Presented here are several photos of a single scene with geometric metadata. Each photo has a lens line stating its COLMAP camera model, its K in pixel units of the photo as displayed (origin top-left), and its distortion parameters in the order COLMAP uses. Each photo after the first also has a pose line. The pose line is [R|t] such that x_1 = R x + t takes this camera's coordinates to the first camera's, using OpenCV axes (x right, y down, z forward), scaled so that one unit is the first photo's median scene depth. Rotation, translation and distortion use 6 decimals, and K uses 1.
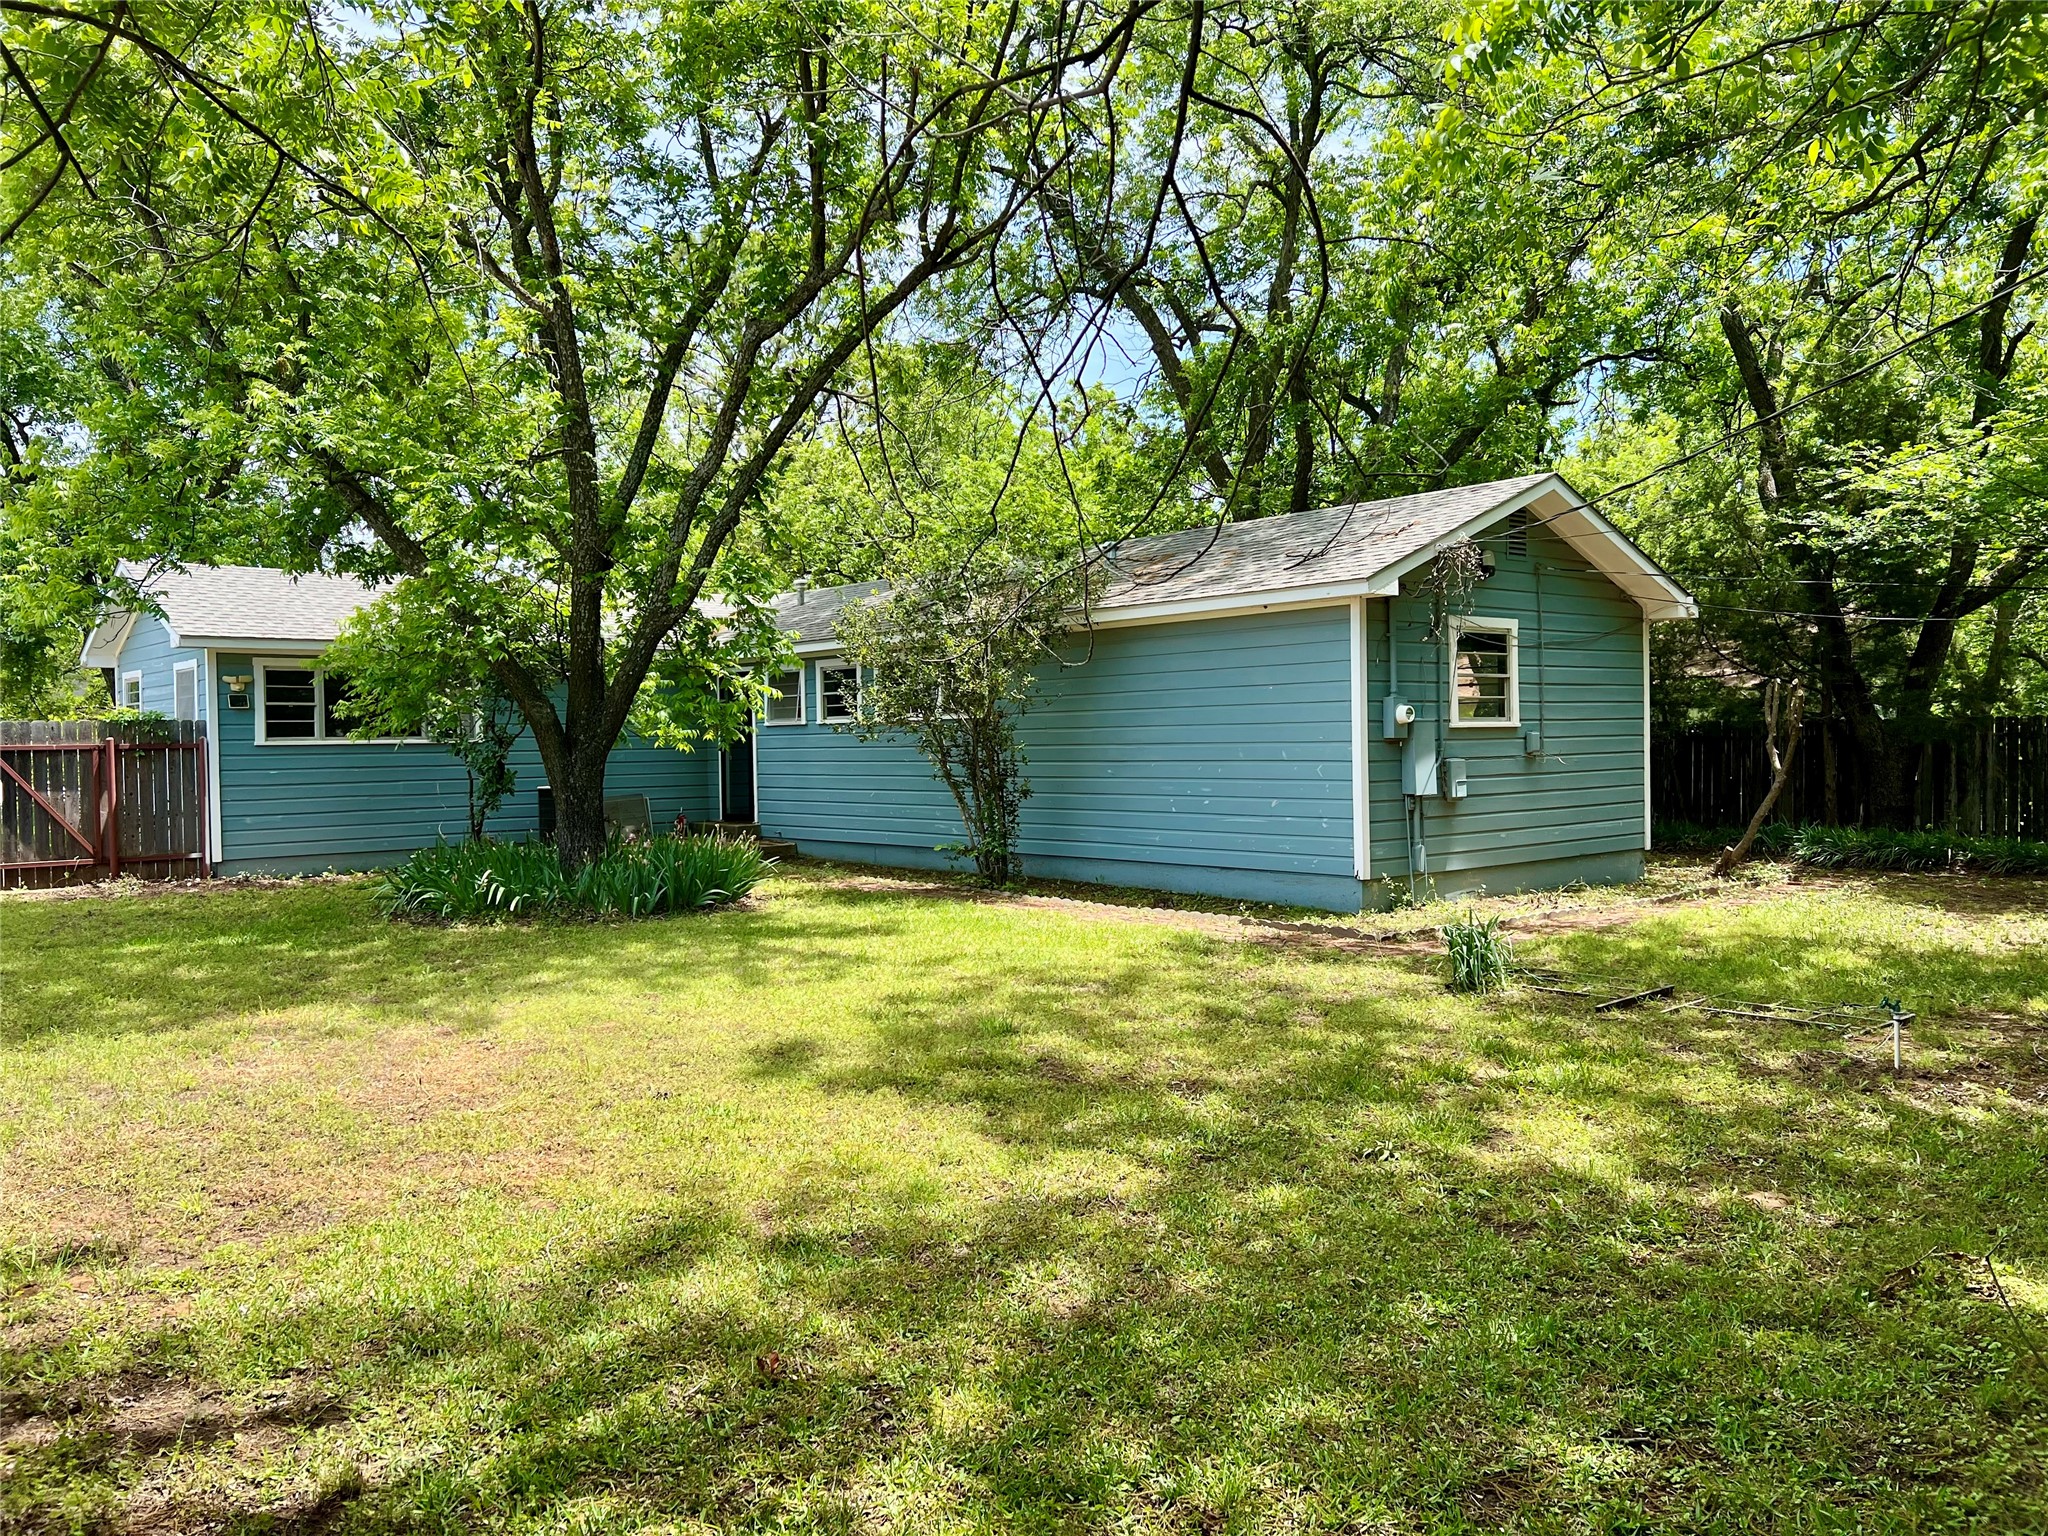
lens RADIAL K [[1545.0, 0, 1013.0], [0, 1545.0, 778.2], [0, 0, 1]] dist [0.044629, -0.048083]
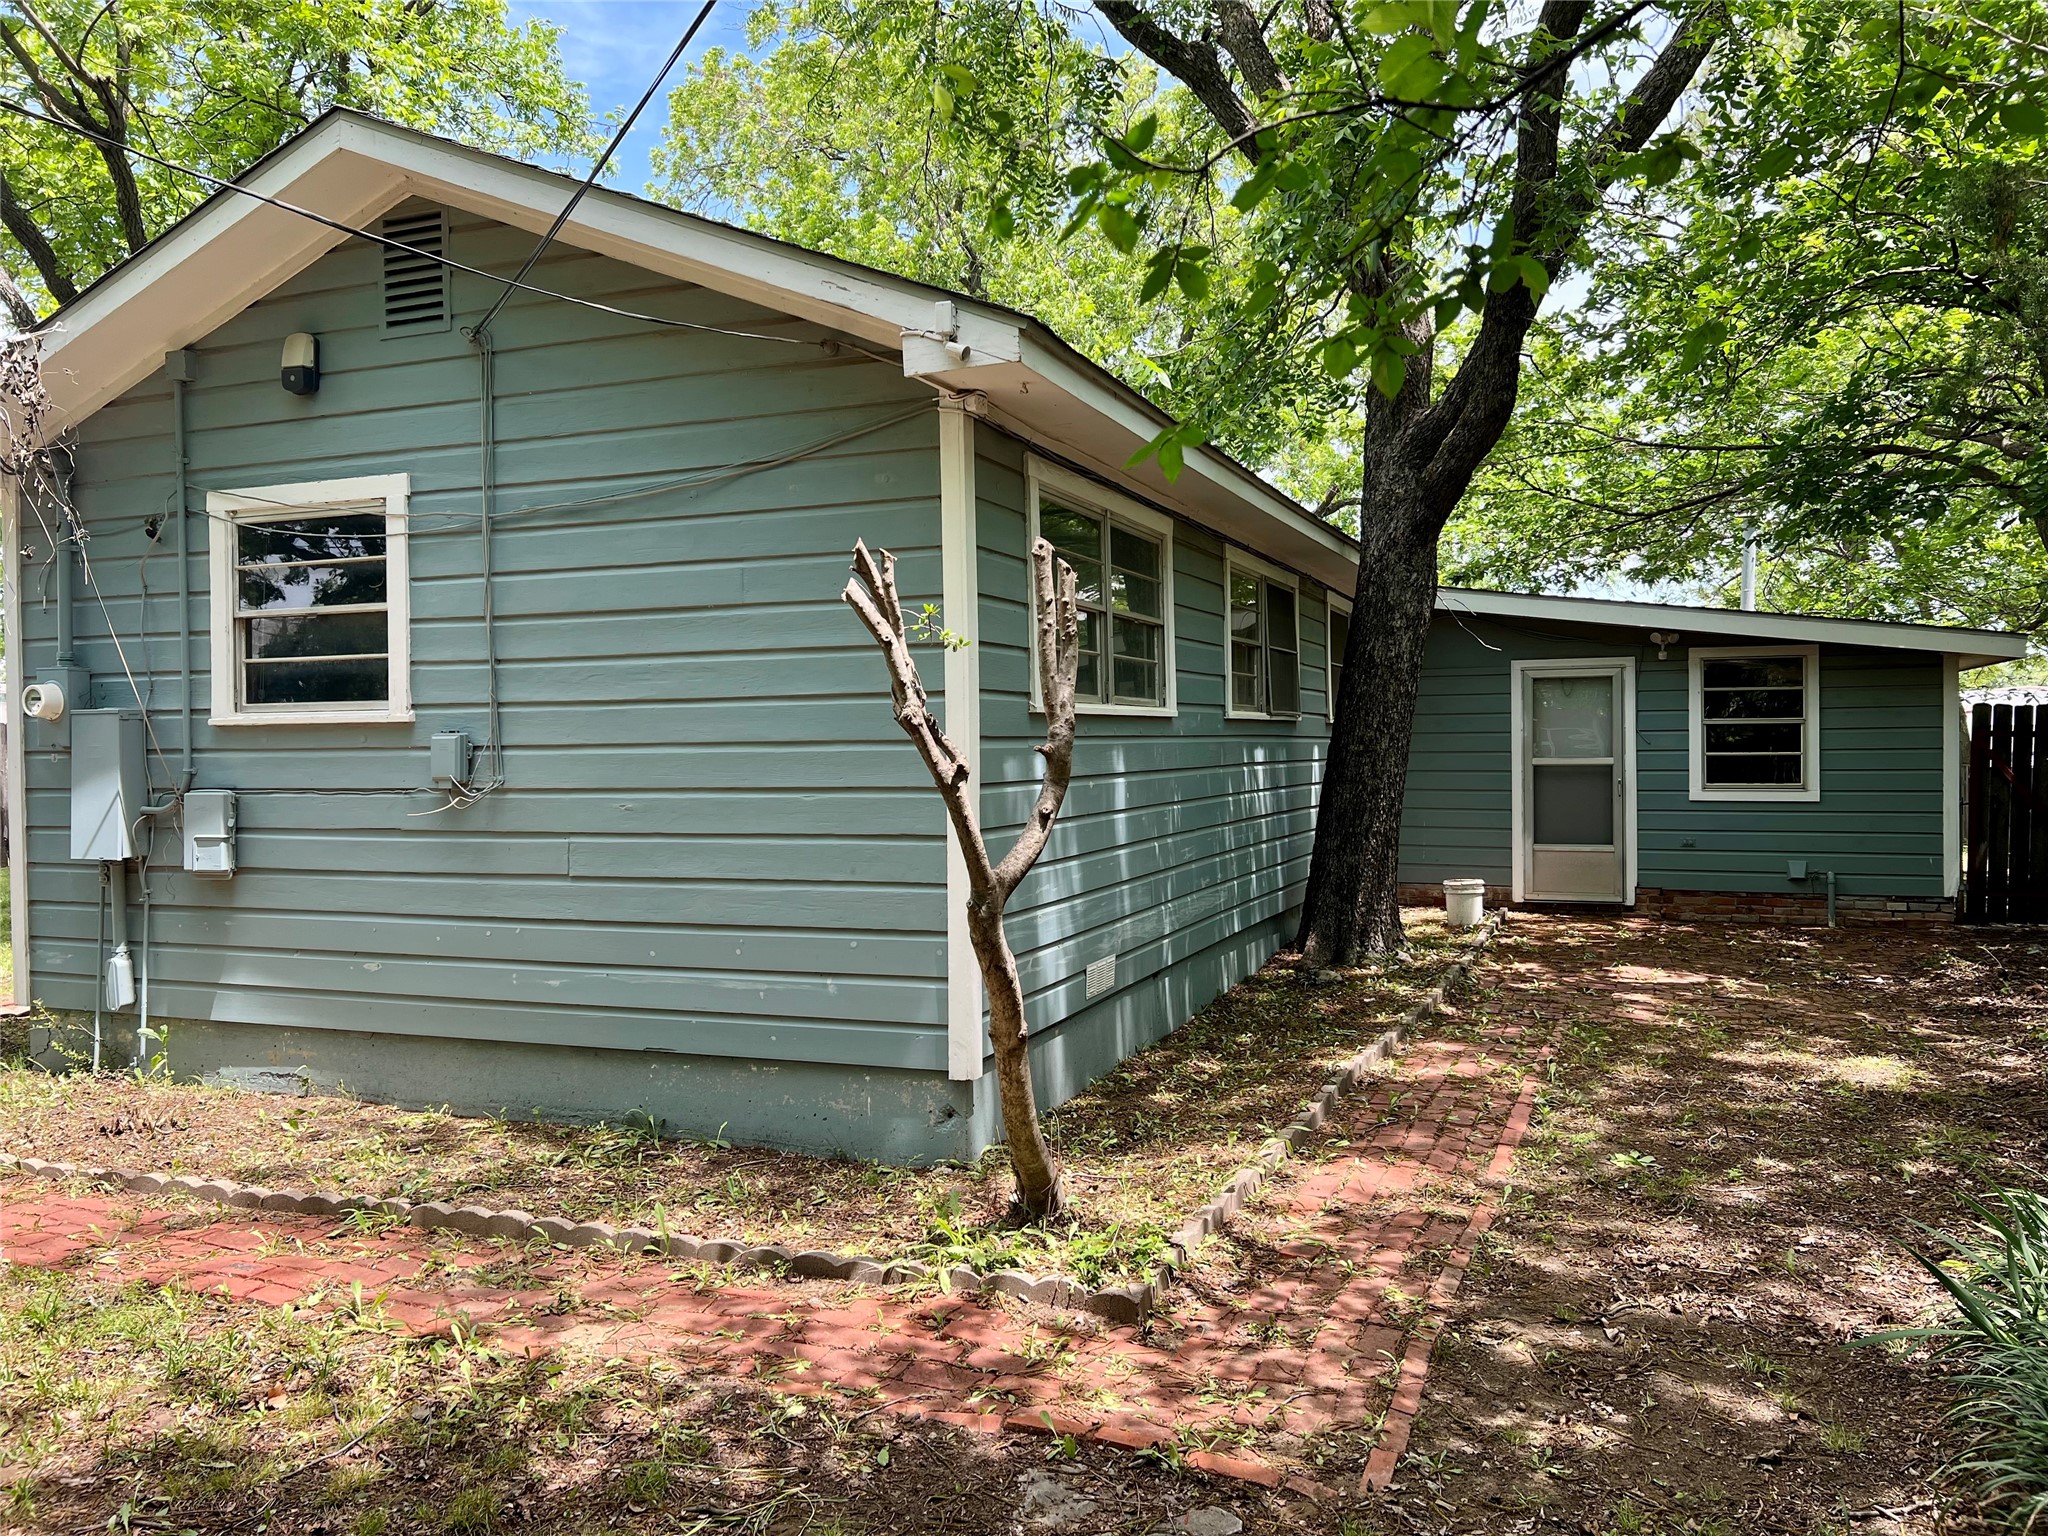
lens RADIAL K [[1545.0, 0, 1024.6], [0, 1545.0, 763.4], [0, 0, 1]] dist [0.044629, -0.048083]
pose [[0.444053, 0.016586, -0.895847, 0.771419], [-0.026893, 0.999625, 0.005177, -0.027860], [0.895597, 0.021794, 0.444333, 0.942029]]
